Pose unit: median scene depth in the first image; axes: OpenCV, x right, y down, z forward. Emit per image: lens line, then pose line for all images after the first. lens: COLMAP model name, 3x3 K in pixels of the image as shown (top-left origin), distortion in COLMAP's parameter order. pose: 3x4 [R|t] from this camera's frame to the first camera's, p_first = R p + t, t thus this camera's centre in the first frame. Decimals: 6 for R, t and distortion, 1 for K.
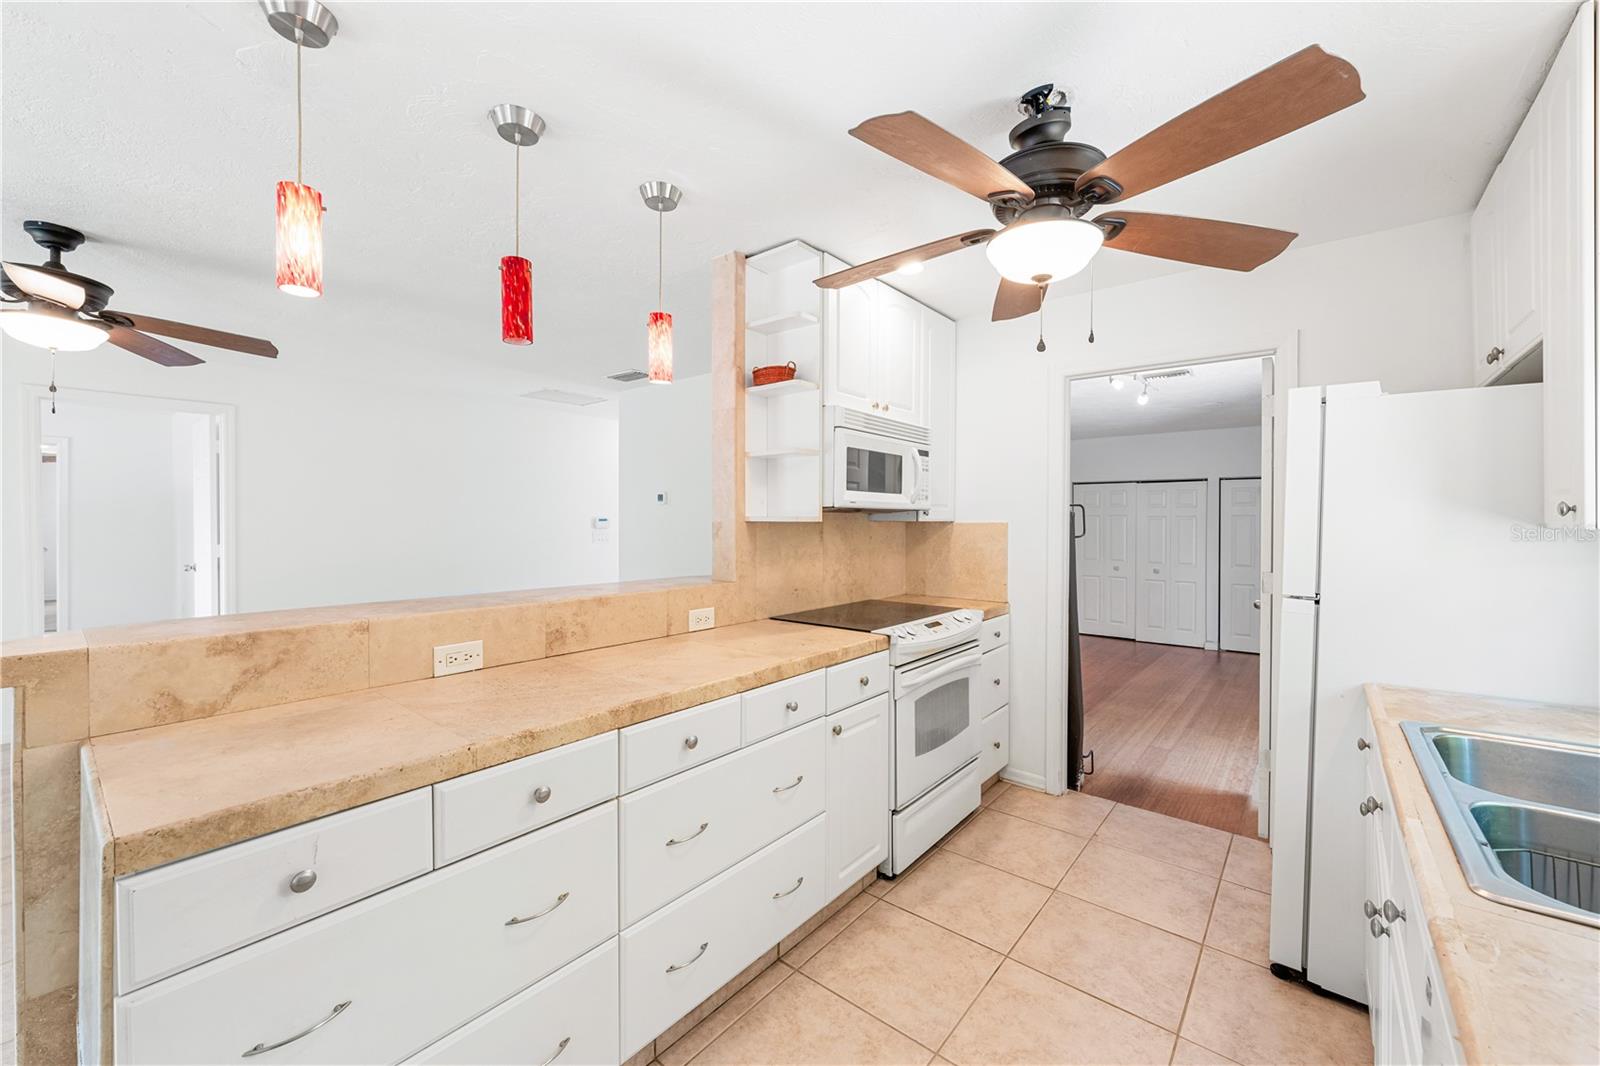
lens RADIAL K [[628.3, 0, 804.0], [0, 628.3, 524.0], [0, 0, 1]] dist [-0.001524, -0.000207]
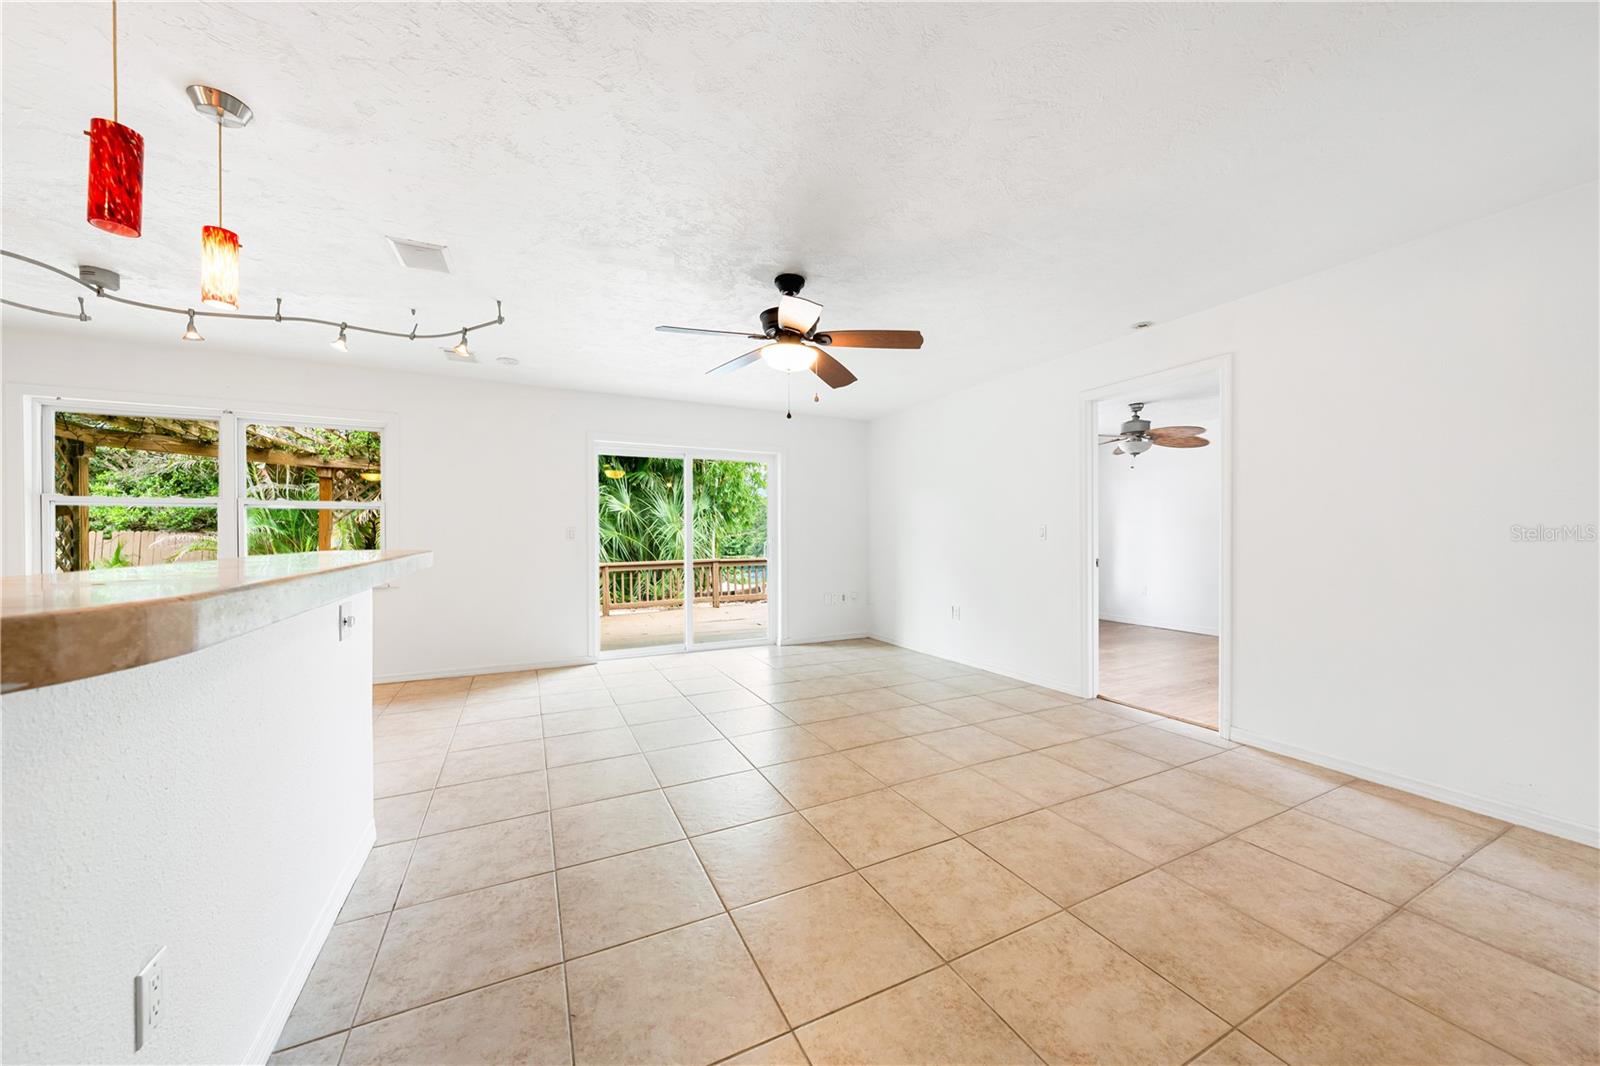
lens RADIAL K [[562.0, 0, 800.4], [0, 562.0, 539.1], [0, 0, 1]] dist [-0.001675, 0.000046]
pose [[-0.411587, 0.004754, -0.911358, -0.112891], [-0.006000, 0.999951, 0.007926, 0.071036], [0.911351, 0.008731, -0.411538, 1.537339]]
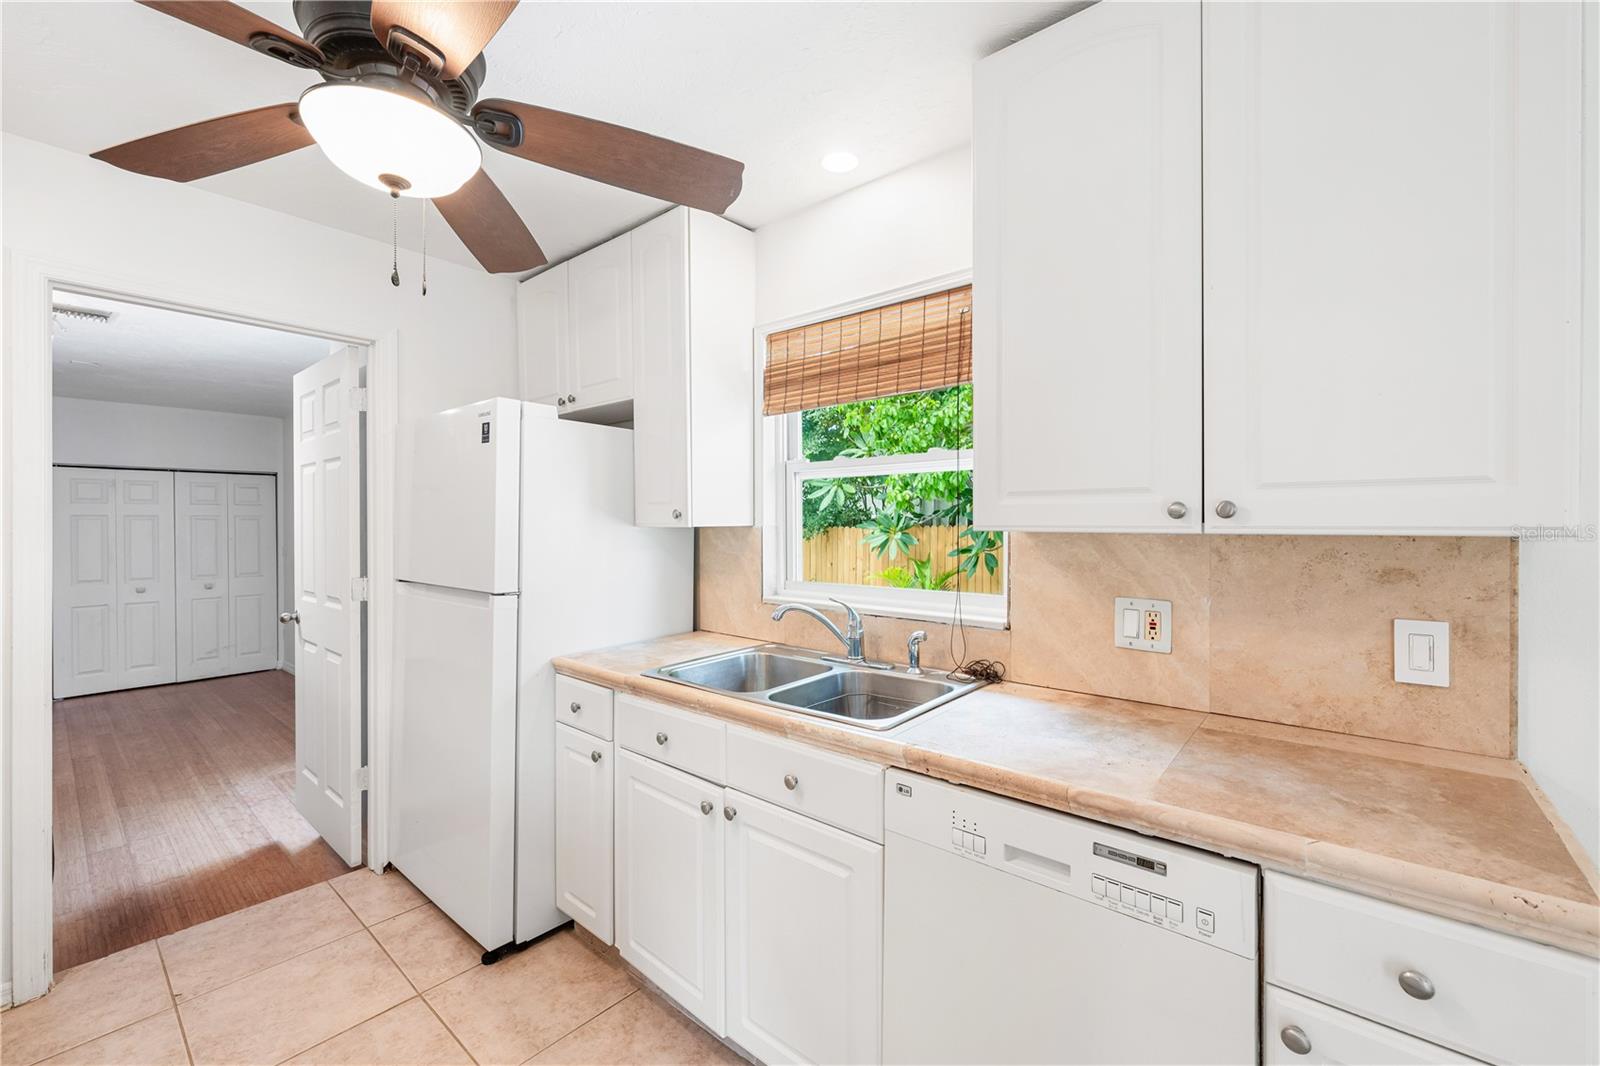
lens RADIAL K [[654.3, 0, 804.3], [0, 654.3, 524.4], [0, 0, 1]] dist [-0.001047, 0.000114]
pose [[0.016003, -0.006787, 0.999849, -0.246302], [0.007872, 0.999947, 0.006662, -0.004351], [-0.999841, 0.007764, 0.016055, 0.366704]]
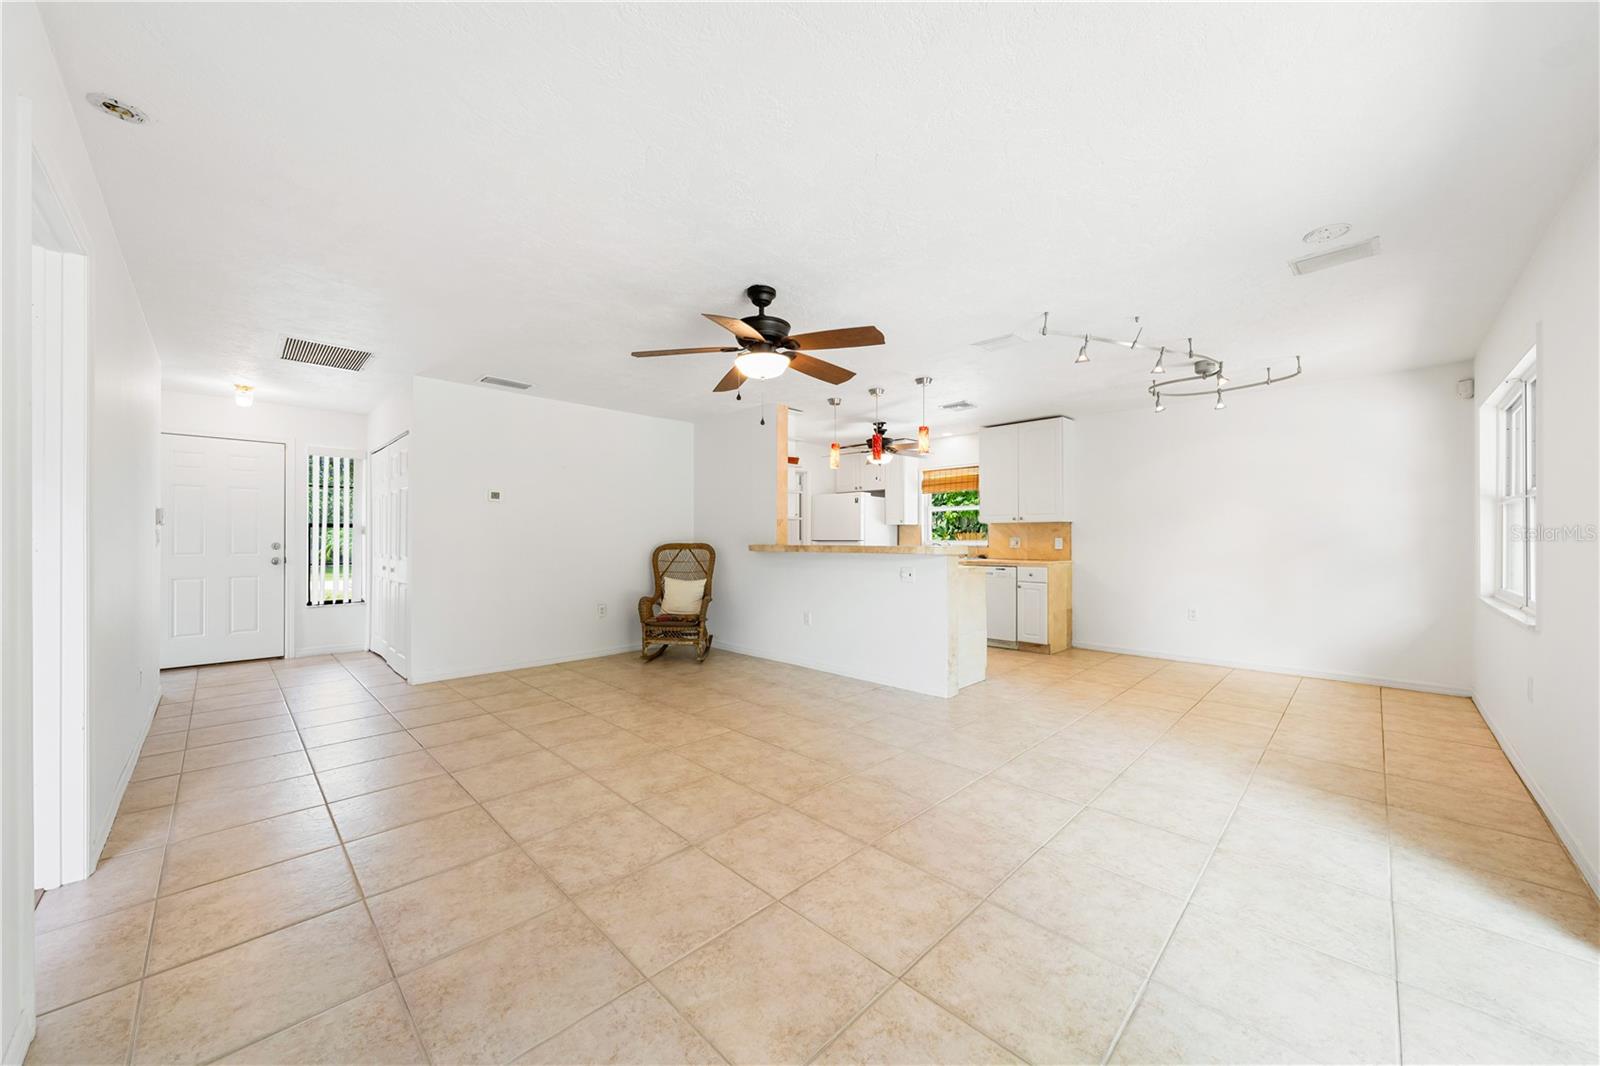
lens RADIAL K [[578.3, 0, 801.6], [0, 578.3, 537.3], [0, 0, 1]] dist [-0.003793, 0.000039]
pose [[0.093420, -0.000477, 0.995627, -2.481229], [0.006370, 0.999980, -0.000119, 0.071227], [-0.995606, 0.006353, 0.093421, 0.808687]]
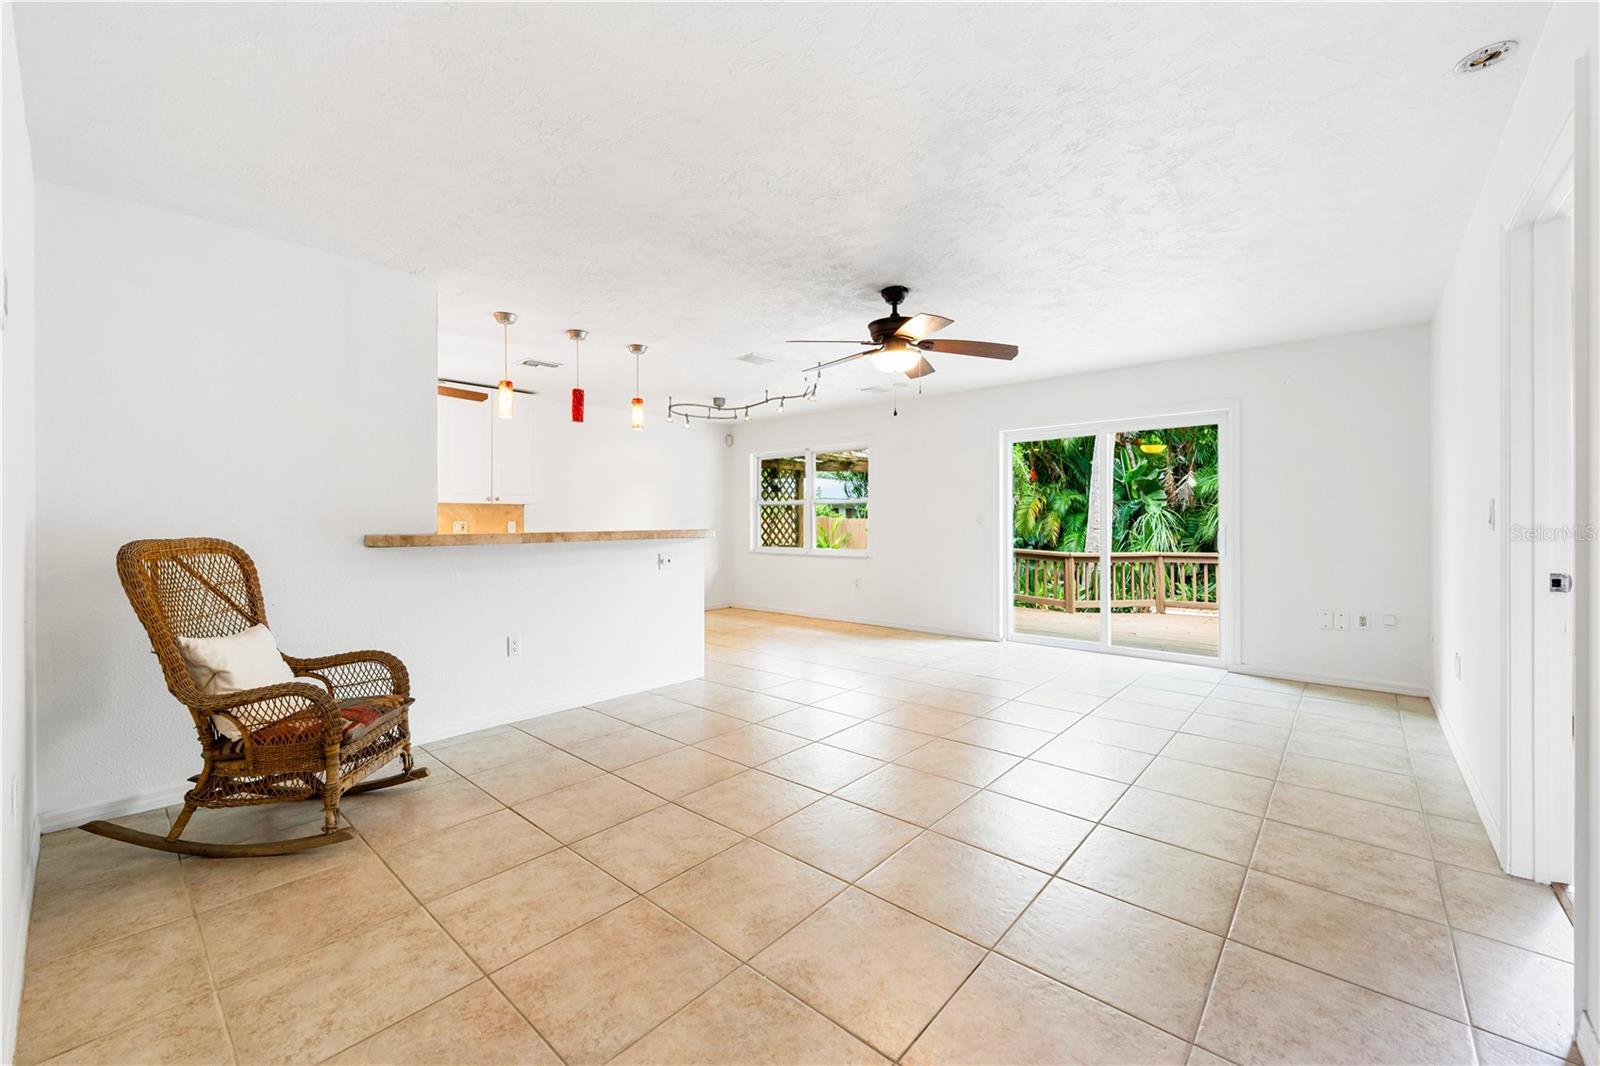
lens RADIAL K [[628.3, 0, 804.0], [0, 628.3, 524.0], [0, 0, 1]] dist [-0.001524, -0.000207]
pose [[-0.999541, -0.000703, 0.030286, -1.040366], [-0.000336, 0.999926, 0.012125, 0.059441], [-0.030292, 0.012110, -0.999468, 2.525208]]
